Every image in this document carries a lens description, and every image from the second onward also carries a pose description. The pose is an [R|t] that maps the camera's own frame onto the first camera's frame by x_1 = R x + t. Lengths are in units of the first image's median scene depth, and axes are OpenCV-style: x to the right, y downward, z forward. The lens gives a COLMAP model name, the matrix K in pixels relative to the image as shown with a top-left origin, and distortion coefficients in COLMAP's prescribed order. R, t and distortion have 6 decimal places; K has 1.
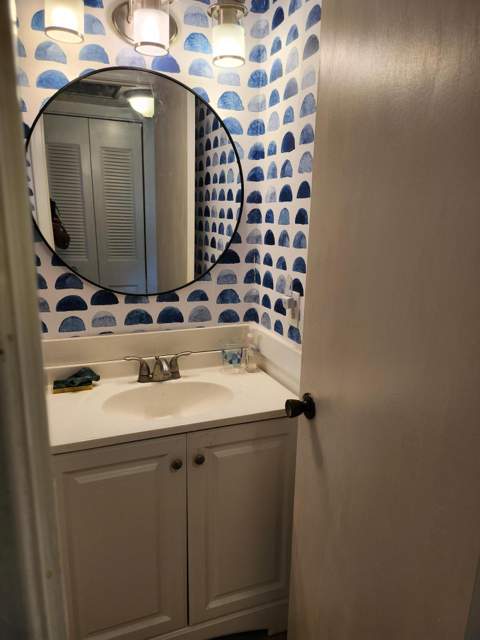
lens RADIAL K [[452.6, 0, 236.6], [0, 452.6, 328.7], [0, 0, 1]] dist [0.070274, -0.082721]
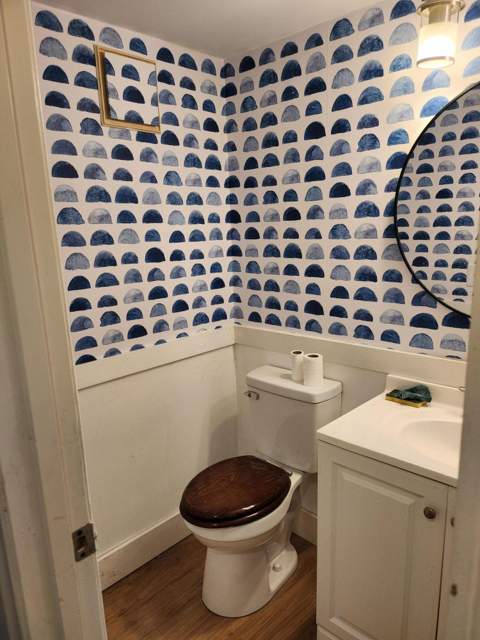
lens RADIAL K [[452.6, 0, 236.6], [0, 452.6, 328.7], [0, 0, 1]] dist [0.070274, -0.082721]
pose [[0.424275, 0.172978, -0.888858, 0.376061], [-0.173385, 0.978942, 0.107748, -0.076740], [0.888779, 0.108400, 0.445333, 0.175685]]
